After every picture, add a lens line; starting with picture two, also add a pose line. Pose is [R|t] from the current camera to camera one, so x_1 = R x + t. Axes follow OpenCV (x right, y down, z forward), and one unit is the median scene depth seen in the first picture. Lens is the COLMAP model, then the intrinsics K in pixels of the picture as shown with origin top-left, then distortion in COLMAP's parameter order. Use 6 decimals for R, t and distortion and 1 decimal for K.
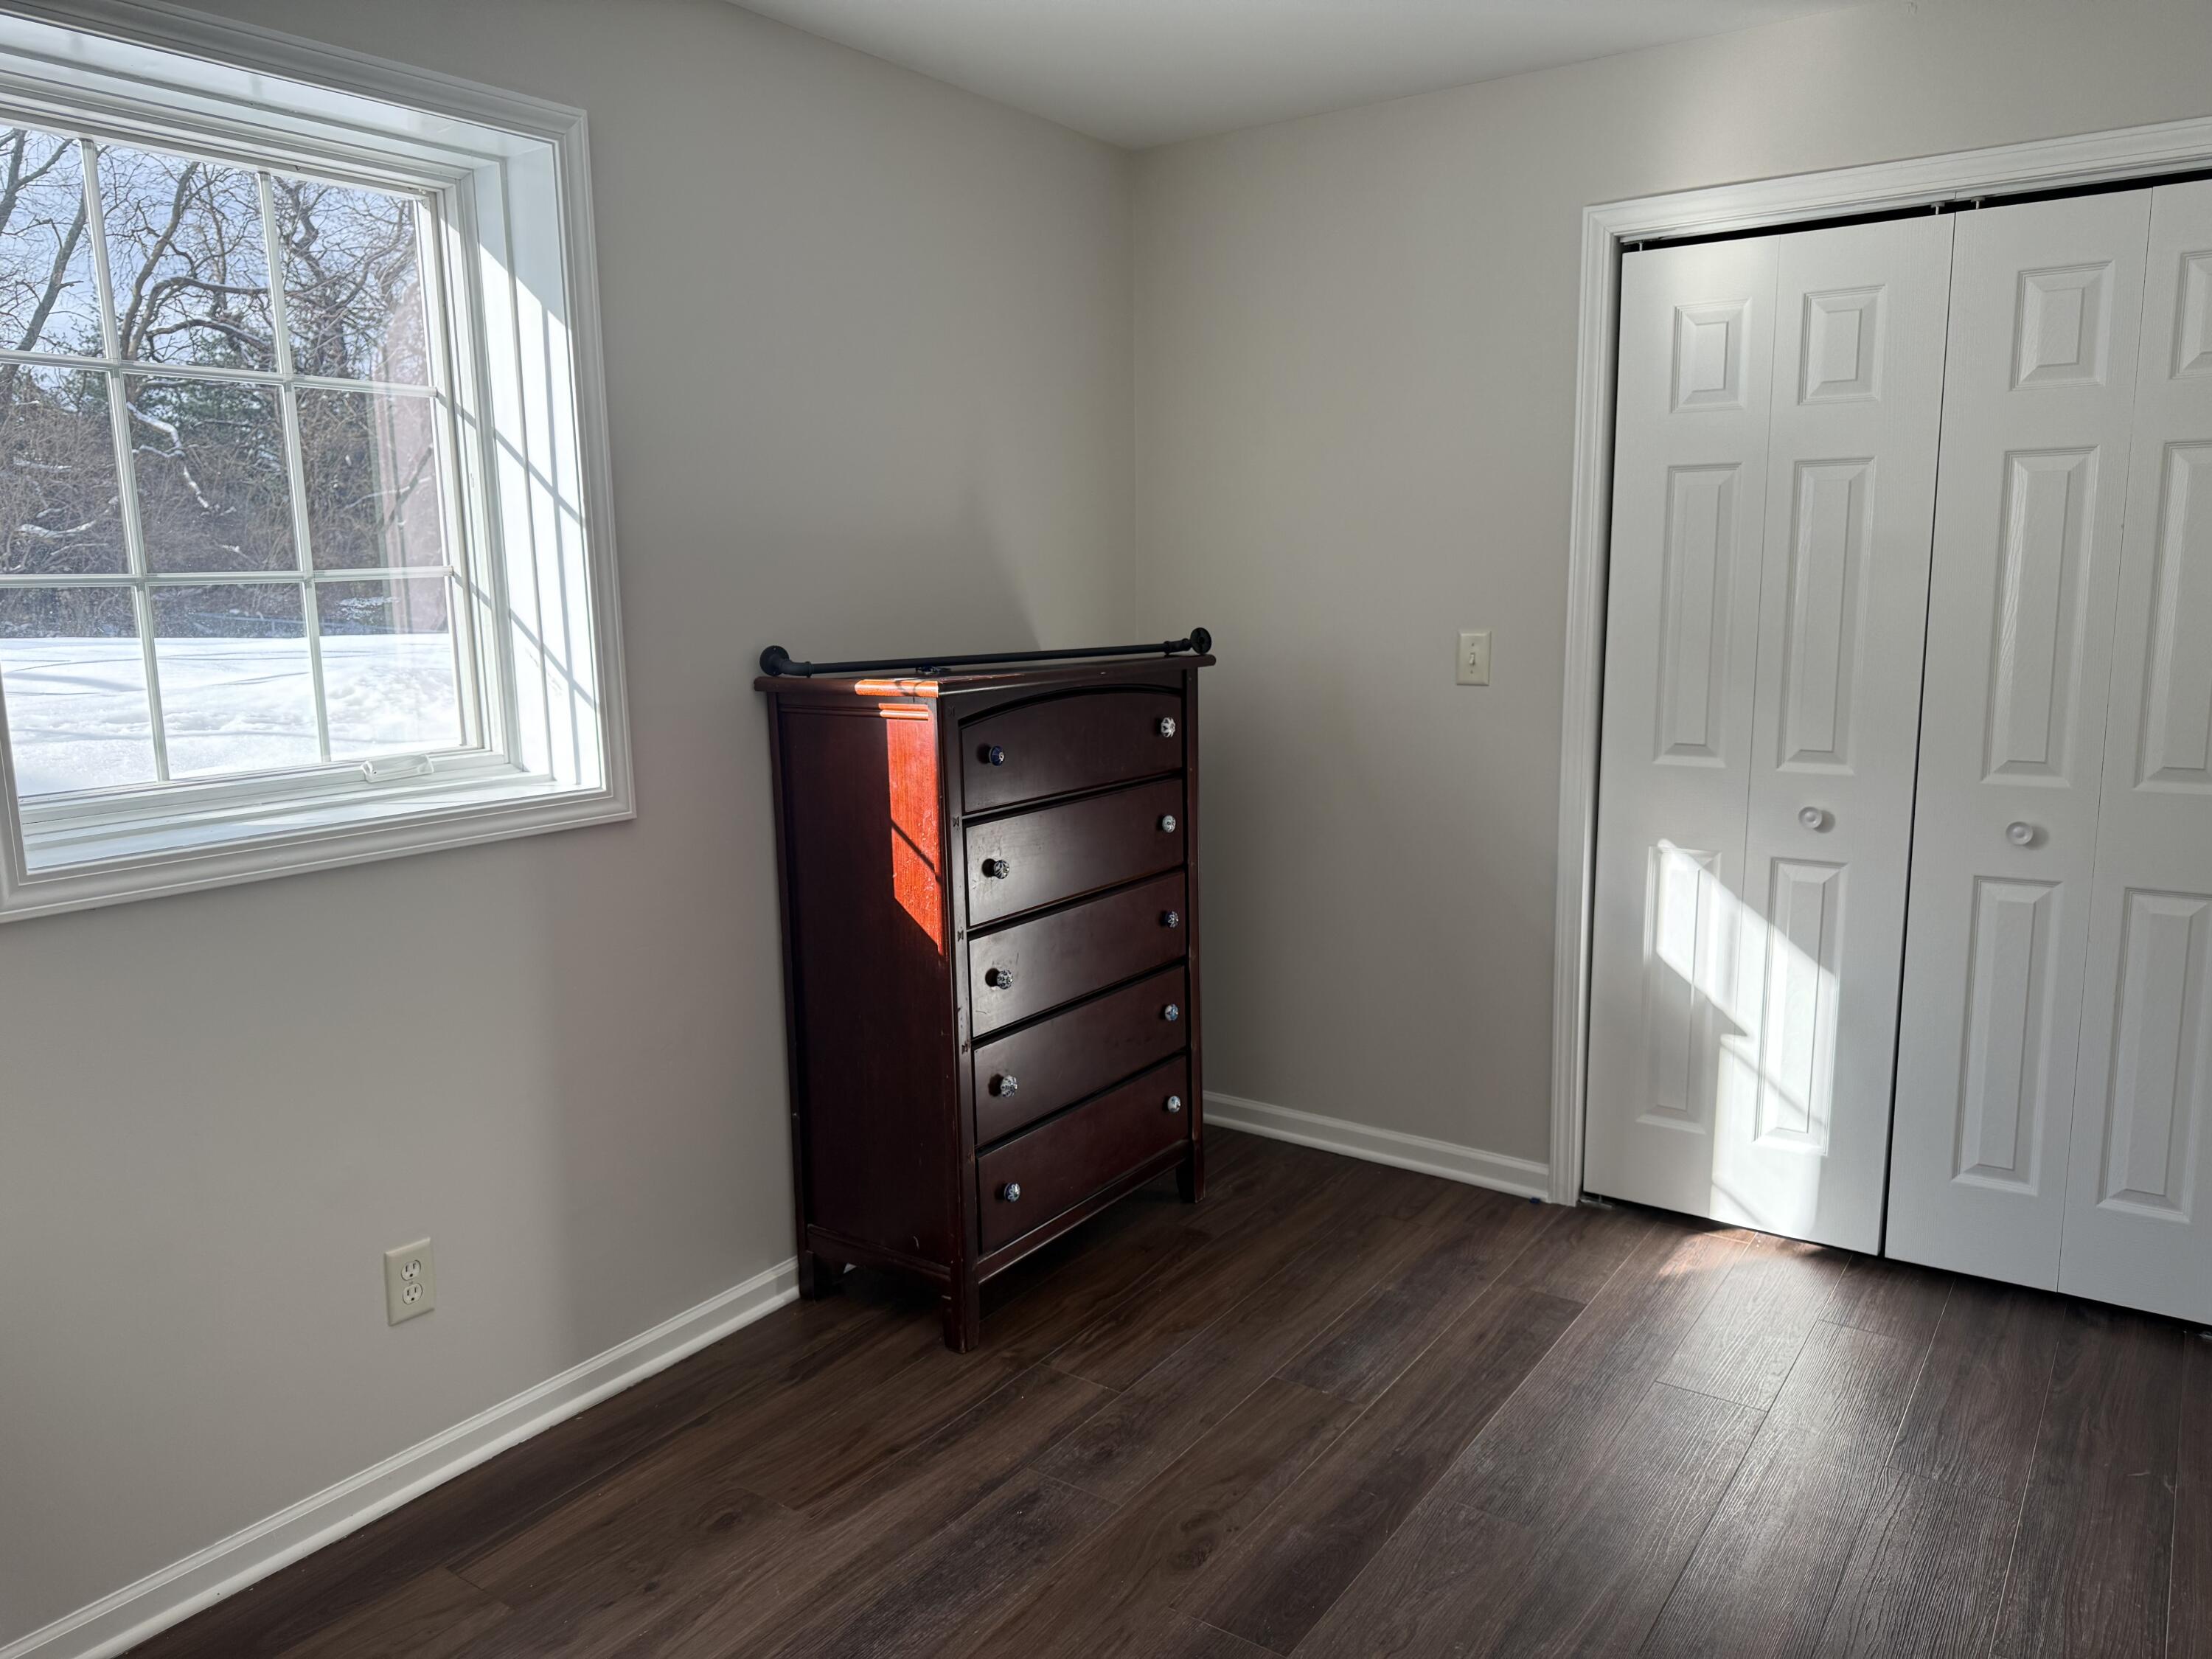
lens RADIAL K [[1578.0, 0, 1051.0], [0, 1578.0, 883.9], [0, 0, 1]] dist [0.074586, -0.091252]
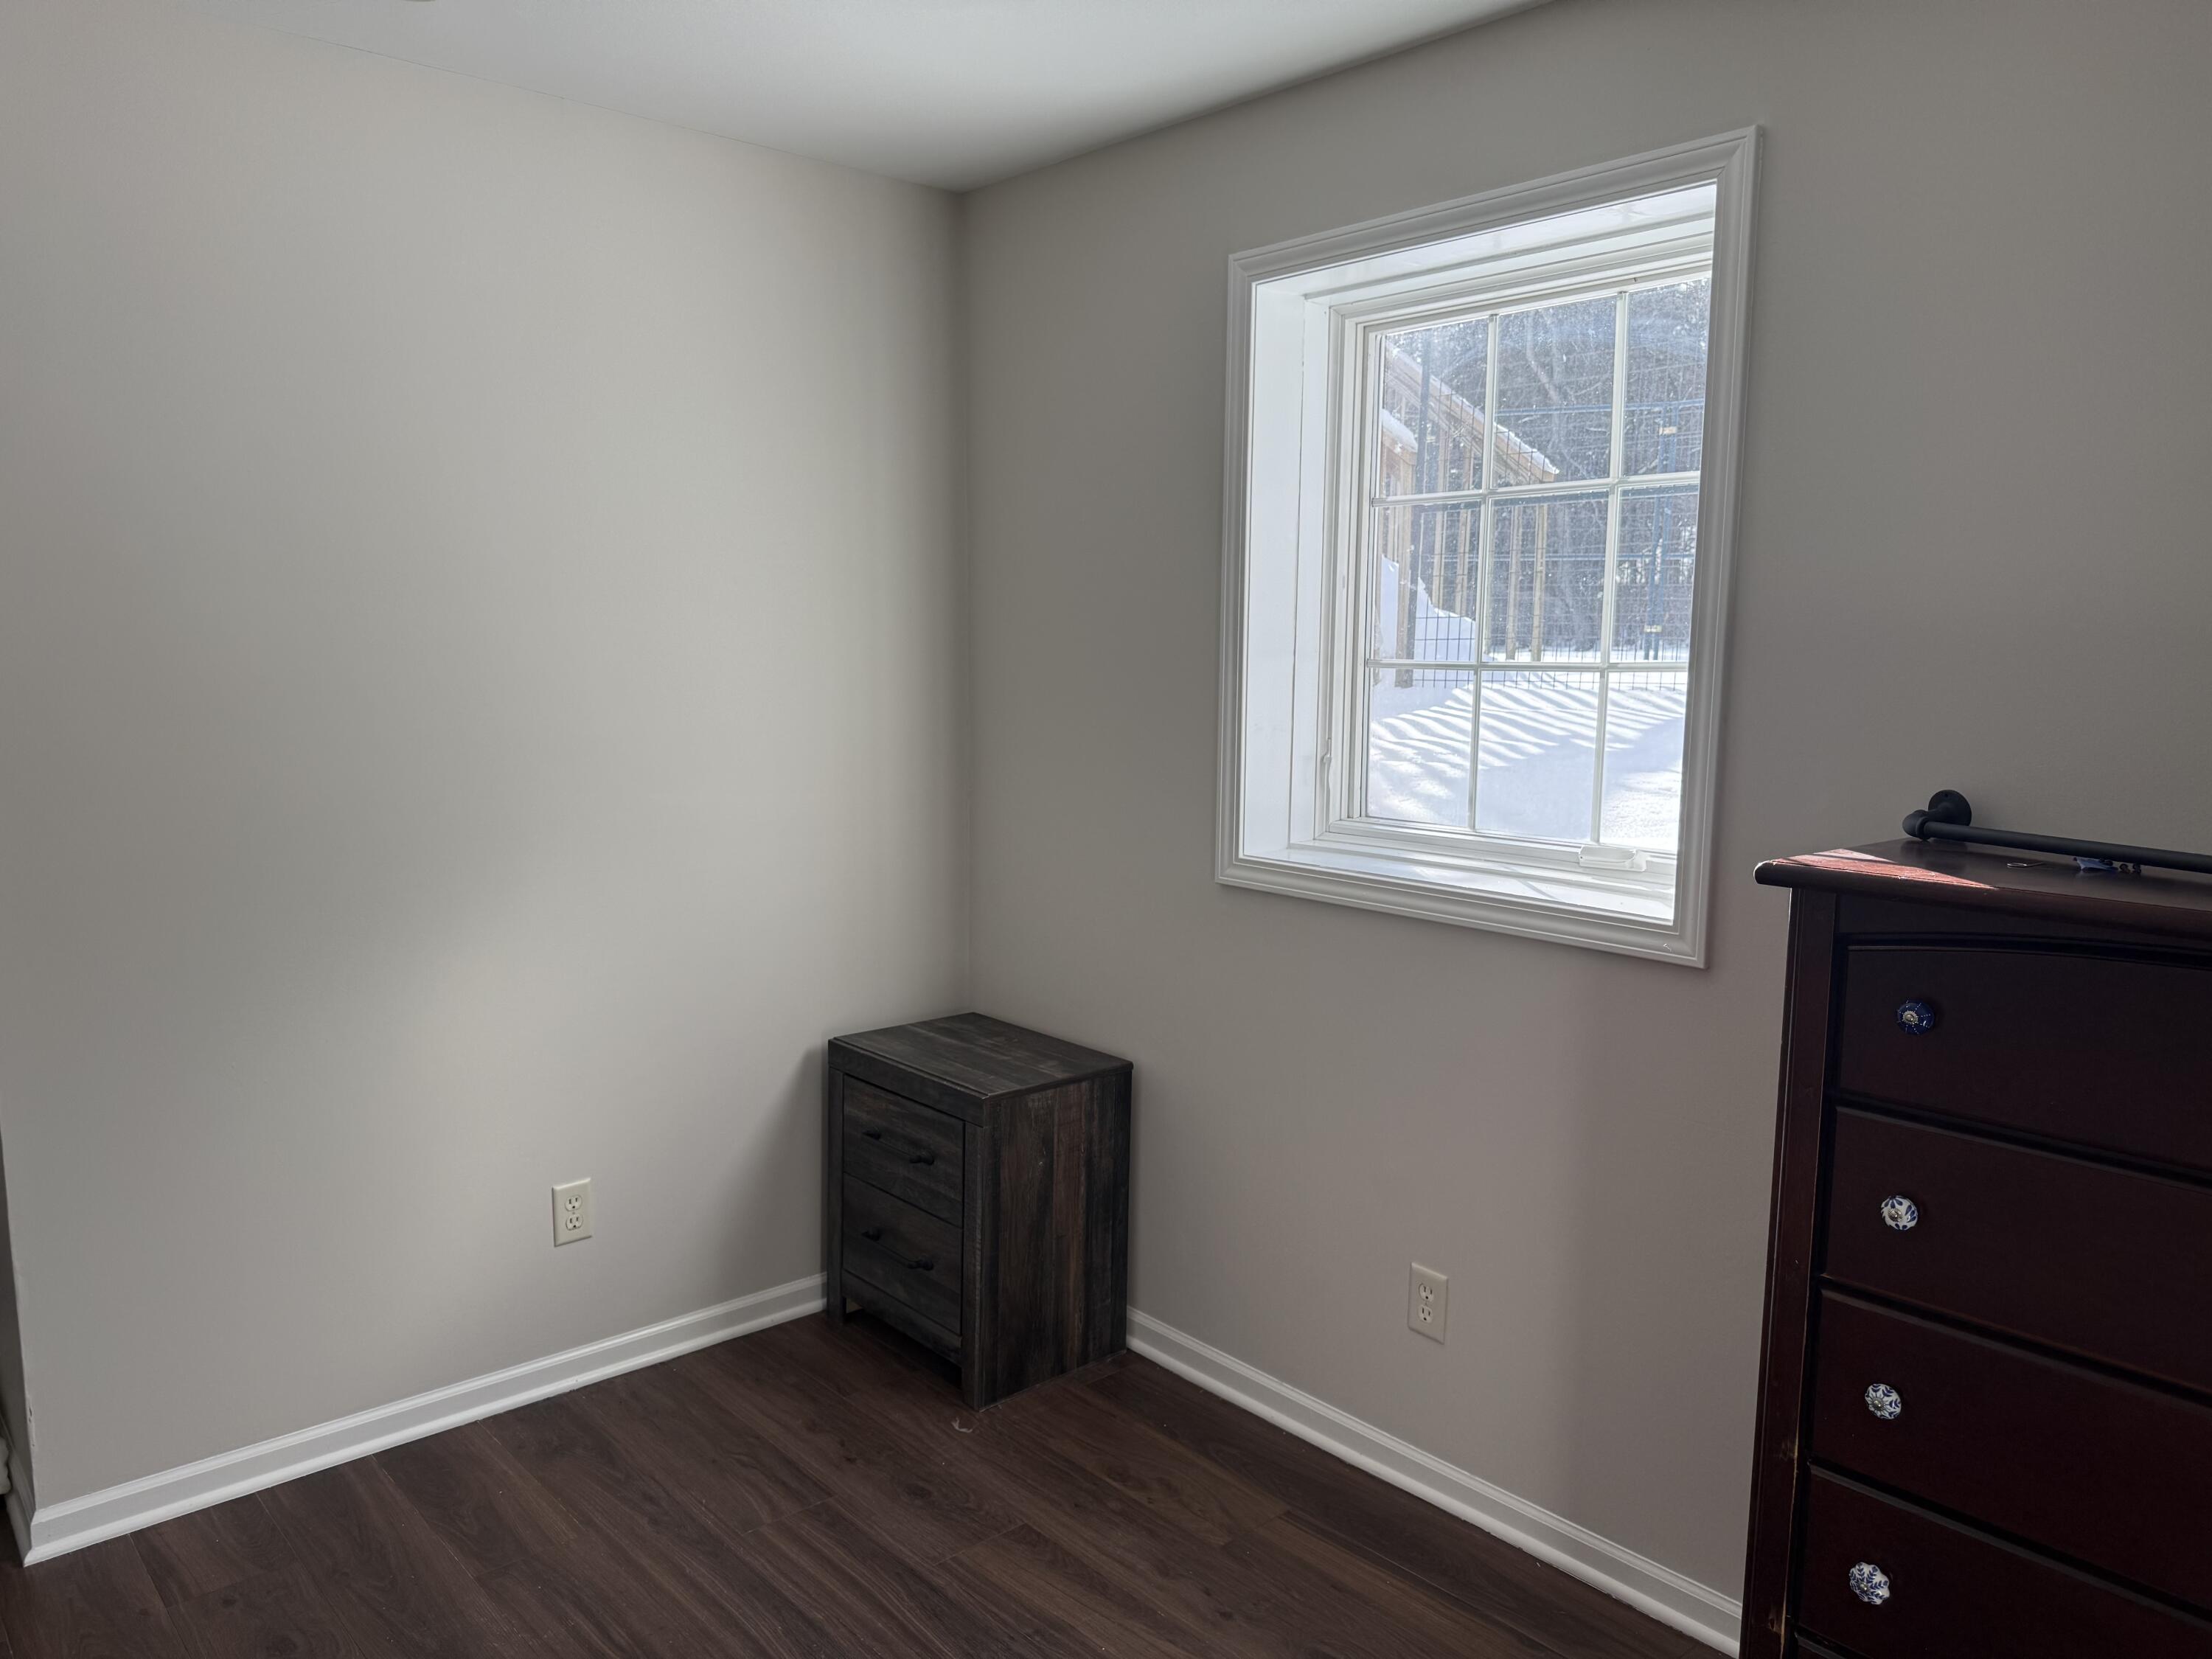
lens RADIAL K [[1578.0, 0, 1174.3], [0, 1578.0, 888.5], [0, 0, 1]] dist [0.074586, -0.091252]
pose [[-0.201746, 0.169937, -0.964583, 0.640438], [-0.198208, 0.957373, 0.210122, -0.219159], [0.959173, 0.233580, -0.159464, 0.936889]]
